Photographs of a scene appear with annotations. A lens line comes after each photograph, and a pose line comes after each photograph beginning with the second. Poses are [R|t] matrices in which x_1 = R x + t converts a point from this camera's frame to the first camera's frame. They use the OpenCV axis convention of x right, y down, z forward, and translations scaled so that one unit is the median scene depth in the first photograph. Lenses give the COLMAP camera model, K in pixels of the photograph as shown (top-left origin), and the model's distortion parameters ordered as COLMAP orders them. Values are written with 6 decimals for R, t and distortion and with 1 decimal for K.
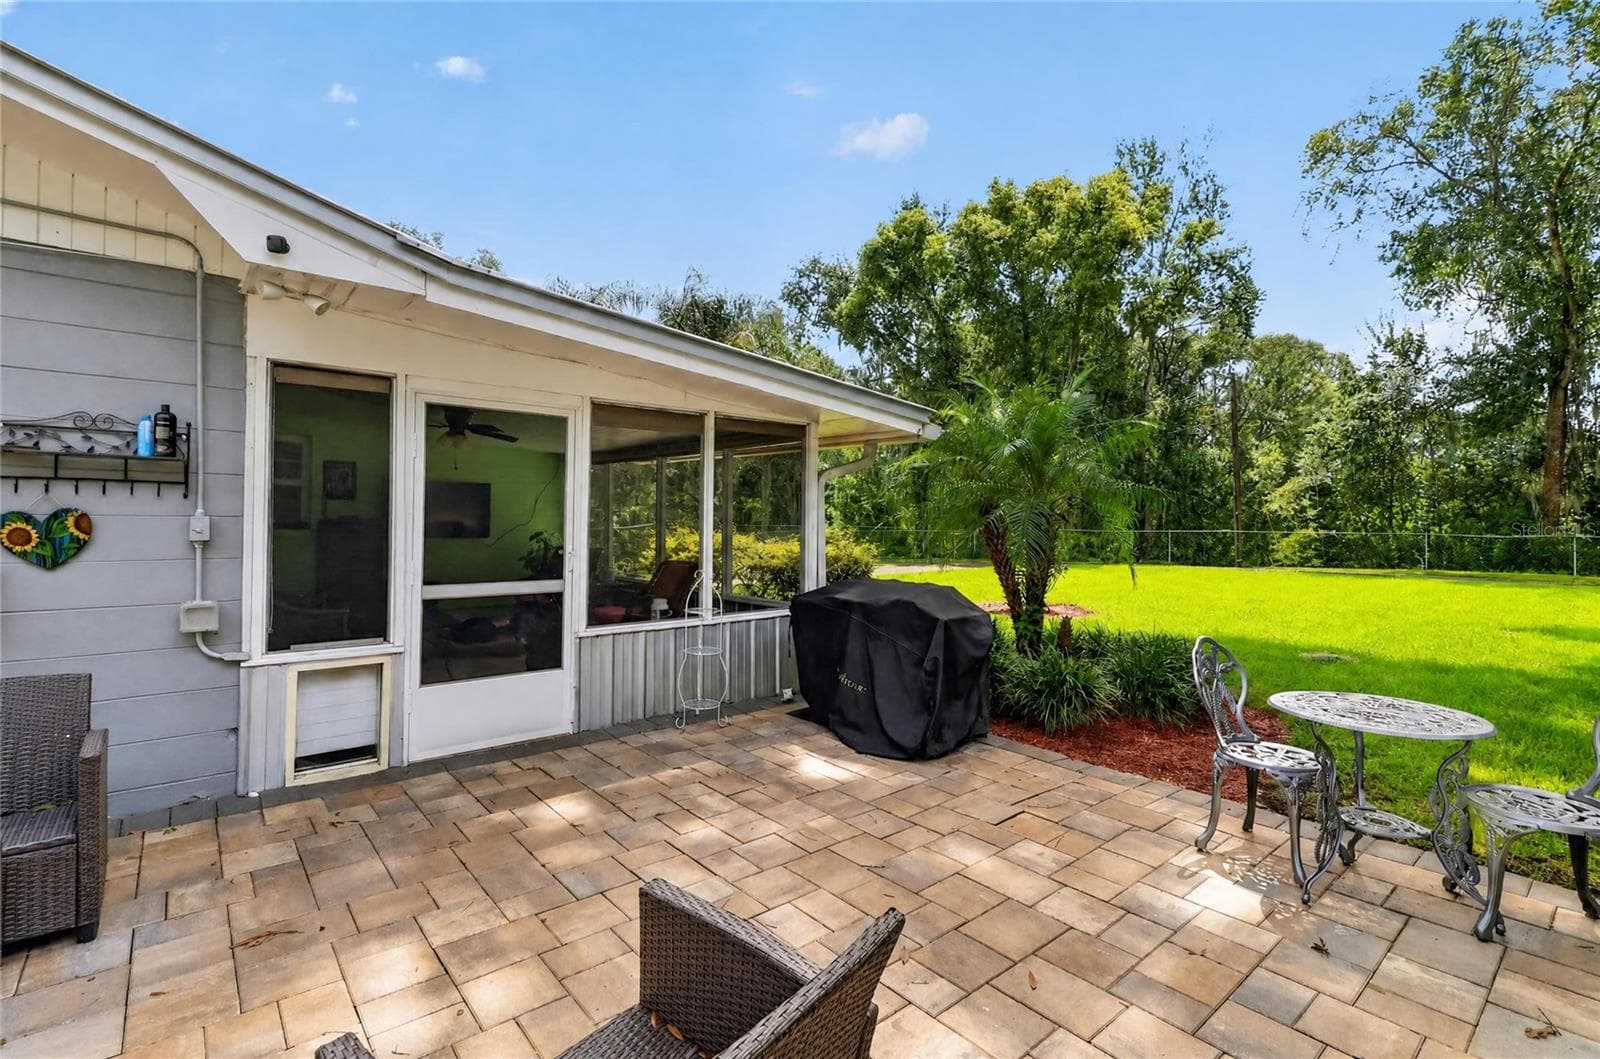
lens RADIAL K [[734.8, 0, 792.6], [0, 734.8, 505.8], [0, 0, 1]] dist [0.002323, -0.001312]
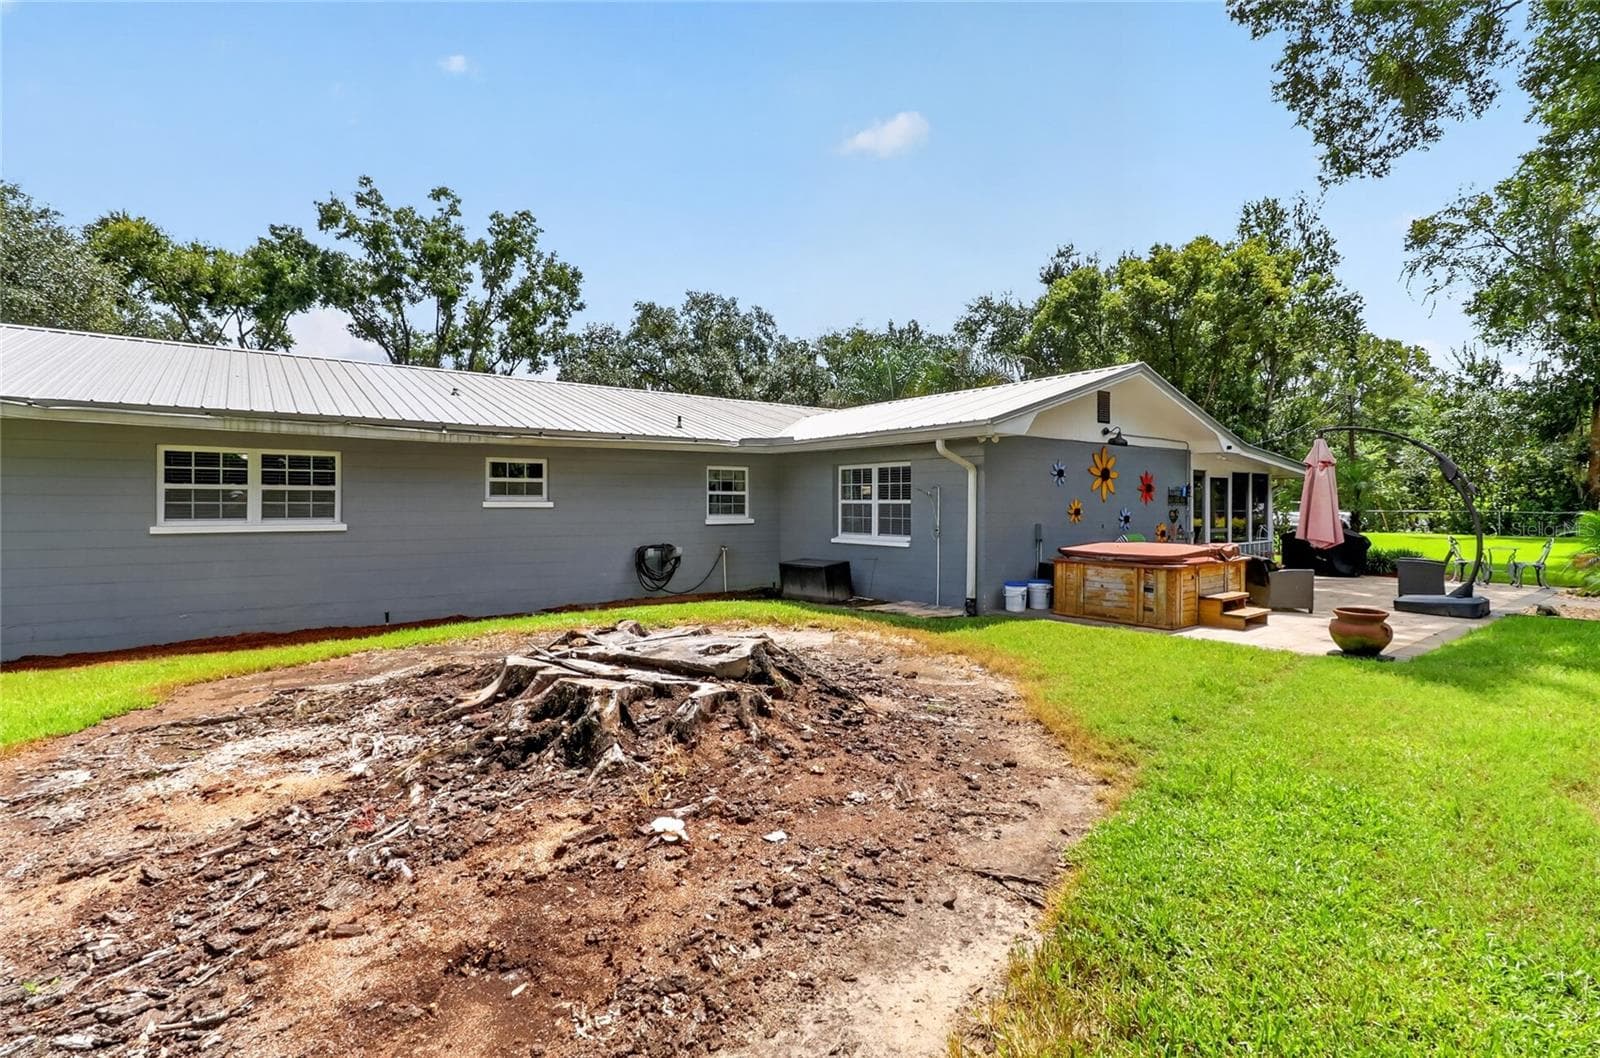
lens RADIAL K [[734.8, 0, 792.6], [0, 734.8, 505.3], [0, 0, 1]] dist [0.002323, -0.001312]
pose [[0.998570, -0.012538, -0.051968, -0.394265], [0.013532, 0.999731, 0.018816, -0.017359], [0.051718, -0.019492, 0.998472, -0.448992]]
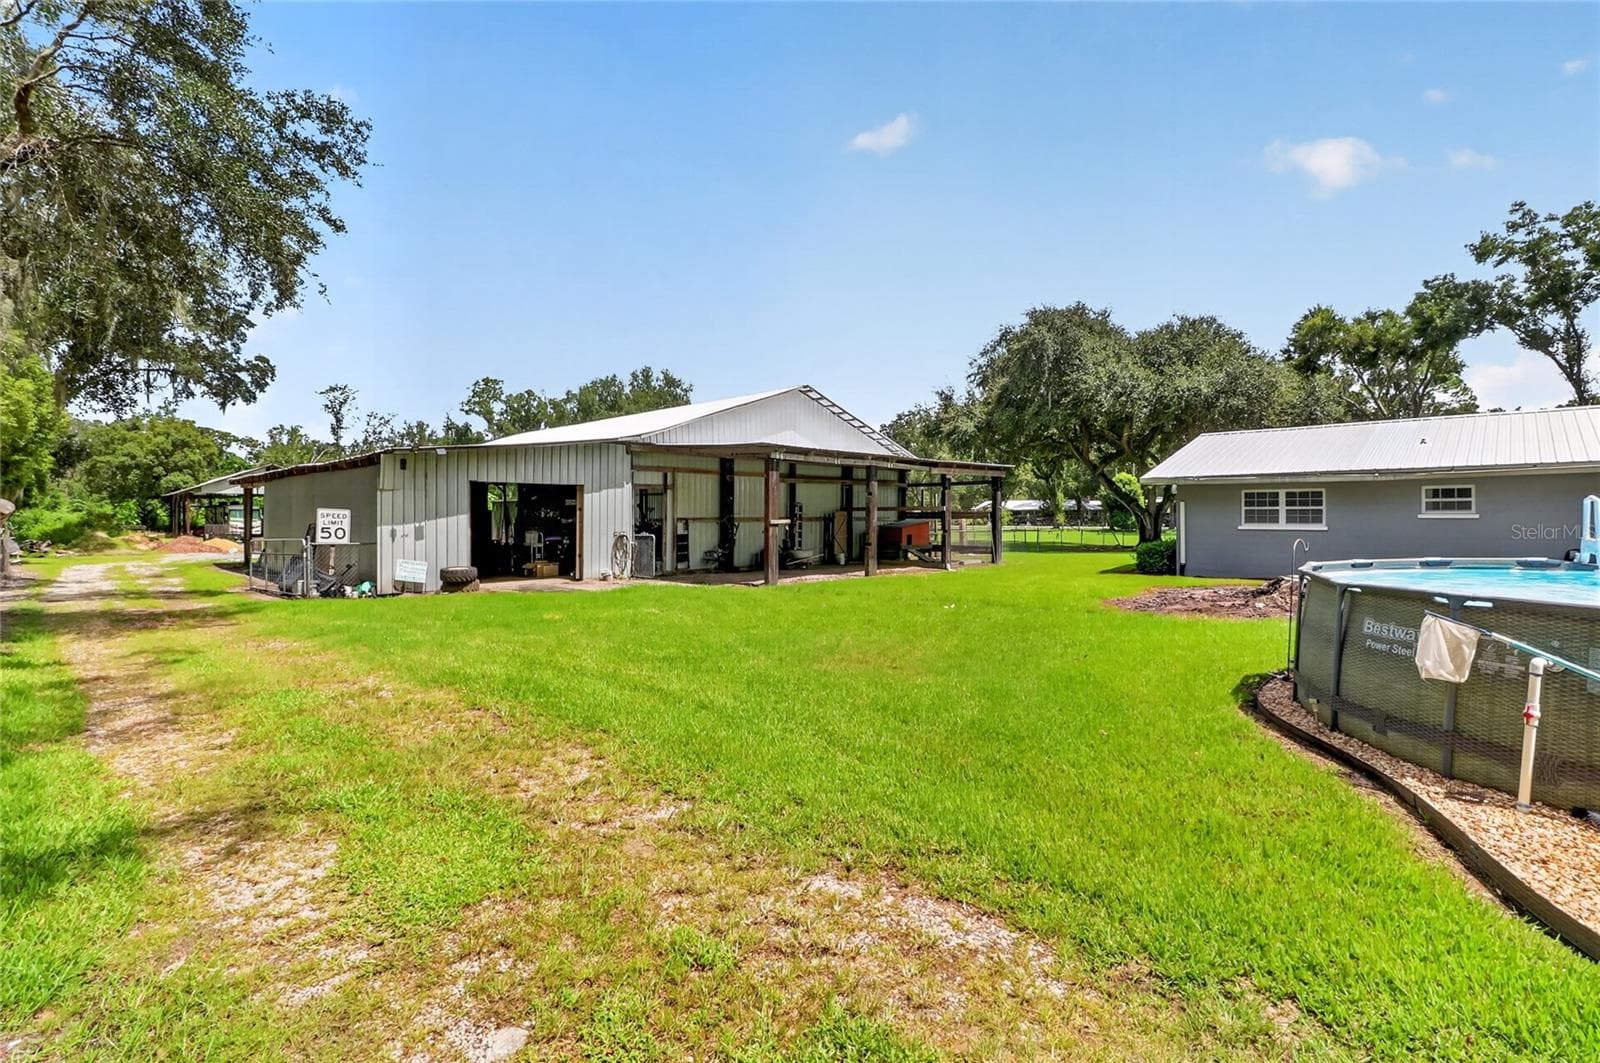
lens RADIAL K [[730.3, 0, 798.5], [0, 730.3, 511.6], [0, 0, 1]] dist [-0.000566, -0.000175]
pose [[0.096826, -0.016623, -0.995162, 0.042254], [0.023231, 0.999626, -0.014438, -0.020119], [0.995030, -0.021721, 0.097176, -0.676827]]
